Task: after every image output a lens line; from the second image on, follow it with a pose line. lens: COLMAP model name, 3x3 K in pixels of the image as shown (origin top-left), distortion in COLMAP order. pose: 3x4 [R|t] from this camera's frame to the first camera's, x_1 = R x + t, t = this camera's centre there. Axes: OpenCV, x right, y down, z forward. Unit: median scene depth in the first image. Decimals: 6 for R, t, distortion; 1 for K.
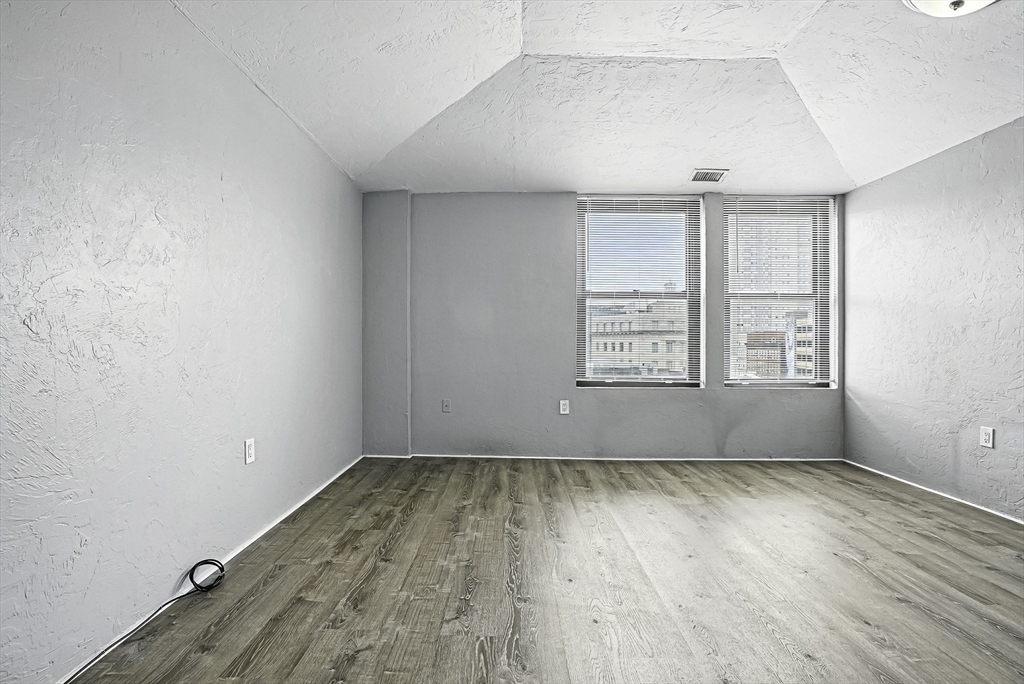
lens RADIAL K [[486.6, 0, 508.7], [0, 486.6, 344.1], [0, 0, 1]] dist [-0.073364, 0.031475]
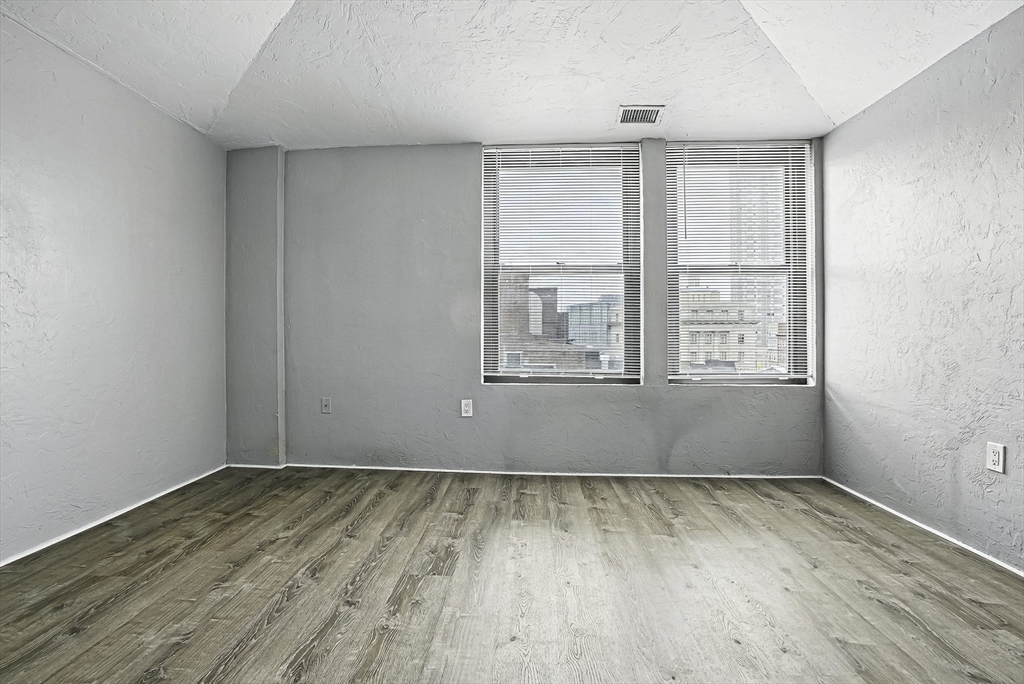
lens RADIAL K [[505.3, 0, 509.0], [0, 505.3, 334.5], [0, 0, 1]] dist [-0.069884, 0.028945]
pose [[0.999170, -0.003955, -0.040540, 0.261238], [0.003876, 0.999990, -0.002027, 0.010737], [0.040548, 0.001869, 0.999176, 0.193933]]
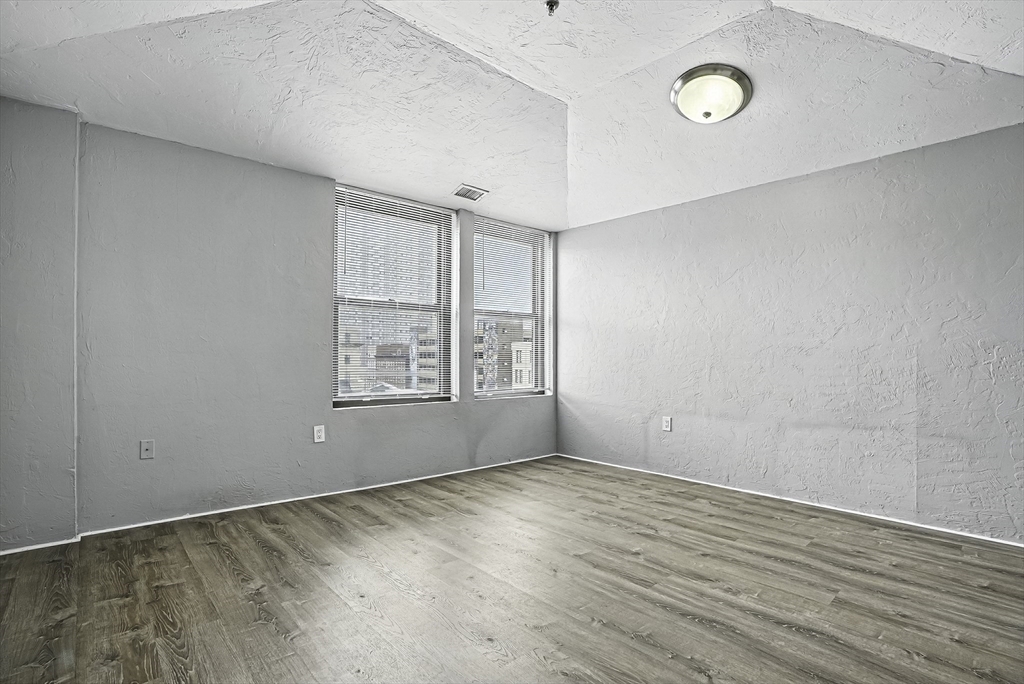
lens RADIAL K [[484.5, 0, 512.5], [0, 484.5, 351.9], [0, 0, 1]] dist [-0.072305, 0.030795]
pose [[0.732553, 0.004628, 0.680694, -0.239776], [0.000901, 0.999969, -0.007767, -0.004863], [-0.680709, 0.006303, 0.732527, 0.206434]]
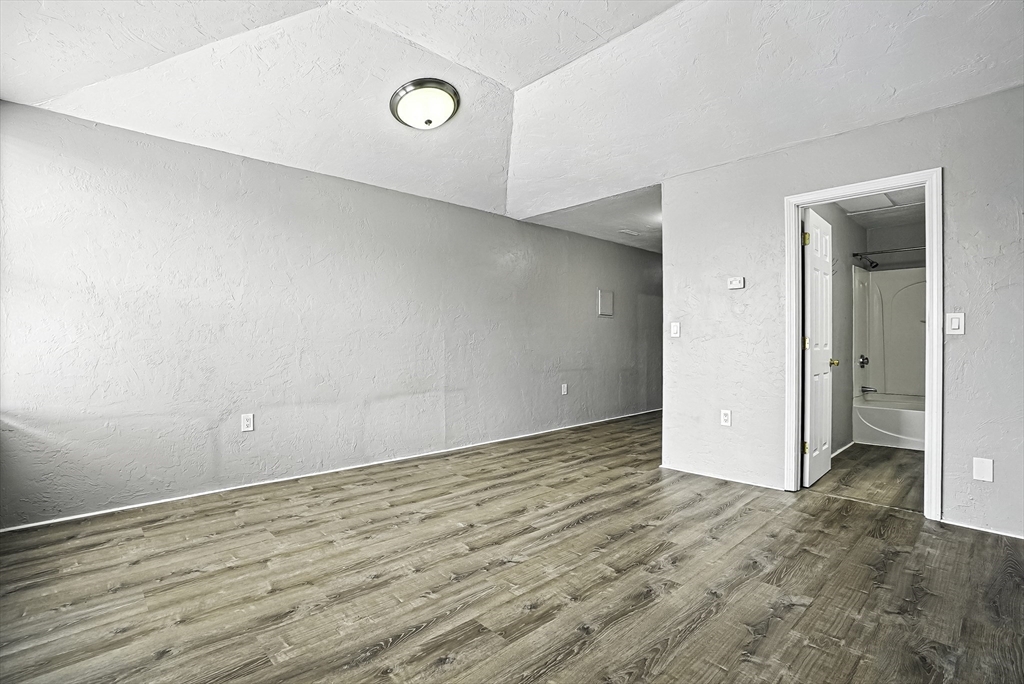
lens RADIAL K [[483.9, 0, 509.9], [0, 483.9, 340.6], [0, 0, 1]] dist [-0.072885, 0.030545]
pose [[-0.685582, -0.003269, 0.727988, -0.212509], [0.000062, 0.999990, 0.004549, -0.006161], [-0.727996, 0.003164, -0.685574, 1.070829]]
